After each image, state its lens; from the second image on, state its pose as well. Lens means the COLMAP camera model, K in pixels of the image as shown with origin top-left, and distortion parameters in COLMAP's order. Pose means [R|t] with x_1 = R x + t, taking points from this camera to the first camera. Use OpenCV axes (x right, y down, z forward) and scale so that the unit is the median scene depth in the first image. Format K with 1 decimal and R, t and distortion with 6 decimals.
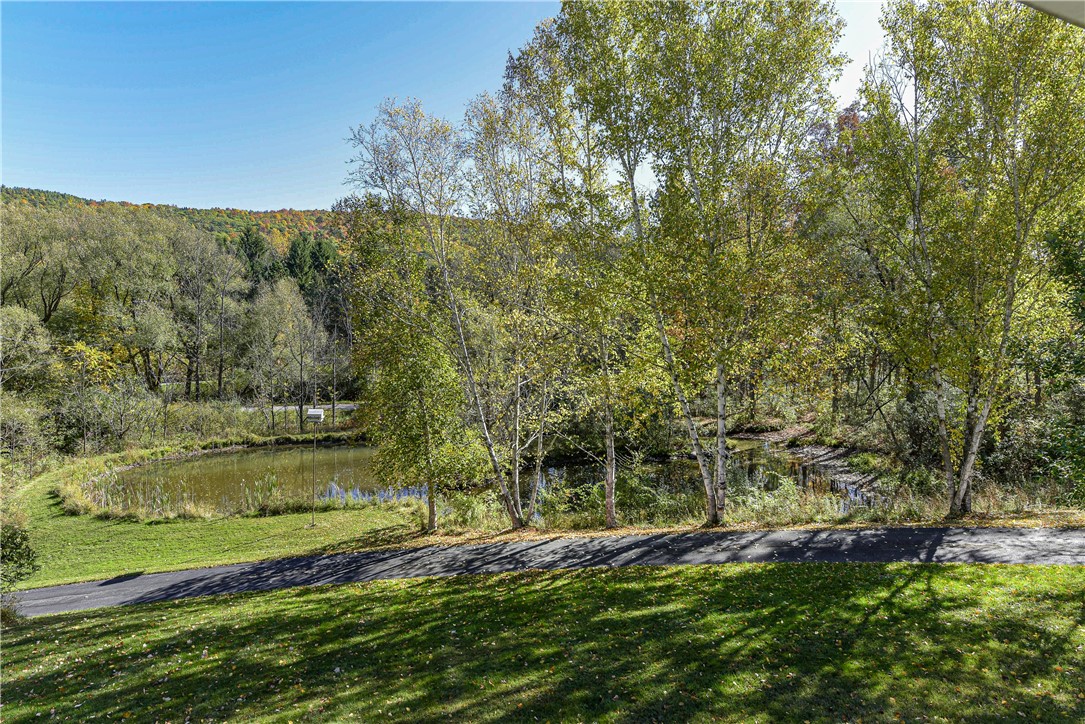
lens RADIAL K [[659.2, 0, 539.1], [0, 659.2, 361.5], [0, 0, 1]] dist [-0.000477, 0.007750]
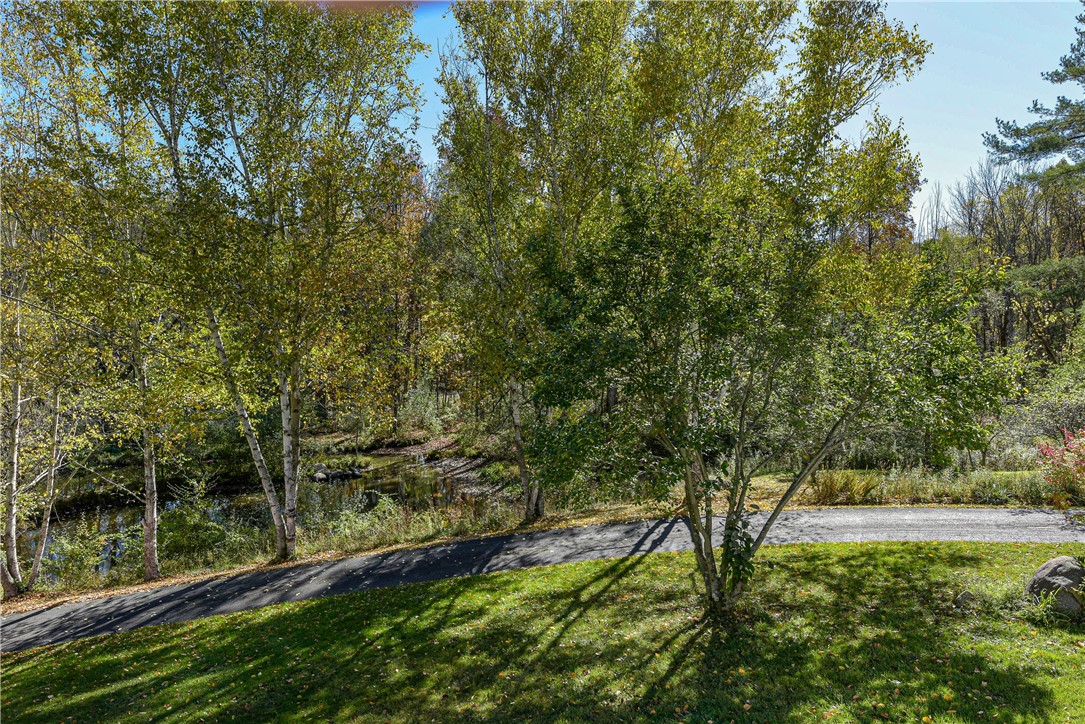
lens RADIAL K [[735.9, 0, 547.3], [0, 735.9, 358.2], [0, 0, 1]] dist [0.002298, -0.005944]
pose [[0.892020, -0.001601, 0.451993, 0.128821], [0.009103, 0.999855, -0.014424, 0.003811], [-0.451904, 0.016981, 0.891905, -0.004293]]
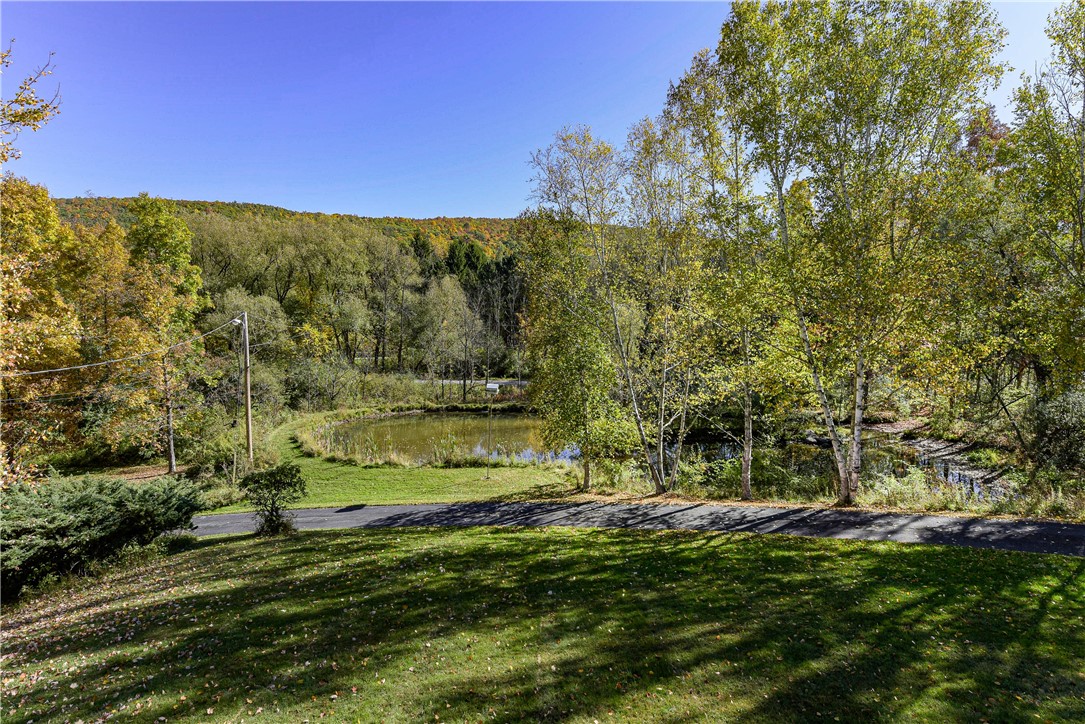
lens RADIAL K [[569.4, 0, 542.8], [0, 569.4, 358.6], [0, 0, 1]] dist [0.008700, -0.001608]
pose [[0.982195, 0.035401, -0.184498, -0.059225], [-0.031932, 0.999254, 0.021741, -0.000721], [0.185130, -0.015462, 0.982592, -0.023899]]
